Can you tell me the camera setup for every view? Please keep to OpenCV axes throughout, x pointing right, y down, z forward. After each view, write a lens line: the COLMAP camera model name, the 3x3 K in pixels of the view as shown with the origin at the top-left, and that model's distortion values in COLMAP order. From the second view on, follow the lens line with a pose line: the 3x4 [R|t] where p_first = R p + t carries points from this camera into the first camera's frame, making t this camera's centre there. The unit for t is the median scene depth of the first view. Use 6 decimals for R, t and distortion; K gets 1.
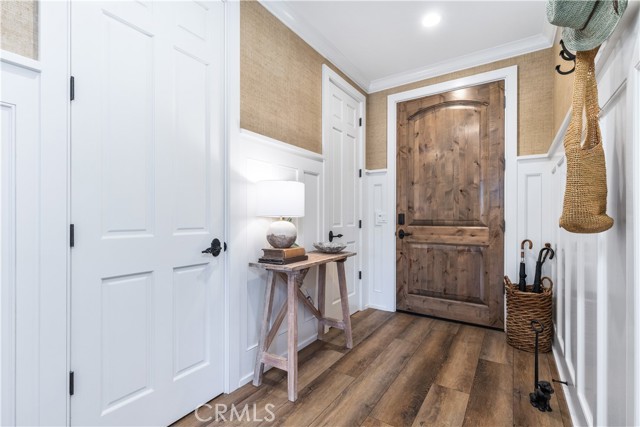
lens RADIAL K [[290.7, 0, 321.2], [0, 290.7, 219.3], [0, 0, 1]] dist [0.001523, 0.000234]
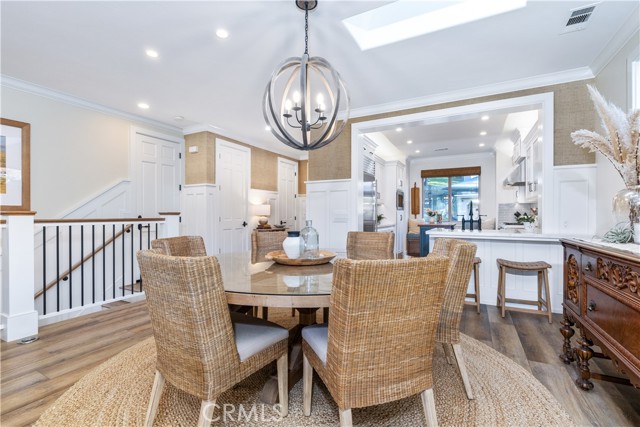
lens RADIAL K [[290.1, 0, 316.1], [0, 290.1, 214.0], [0, 0, 1]] dist [0.002995, 0.000516]
pose [[0.996102, 0.001532, 0.088201, 0.105177], [-0.000796, 0.999965, -0.008370, 0.002589], [-0.088211, 0.008267, 0.996068, -1.449321]]
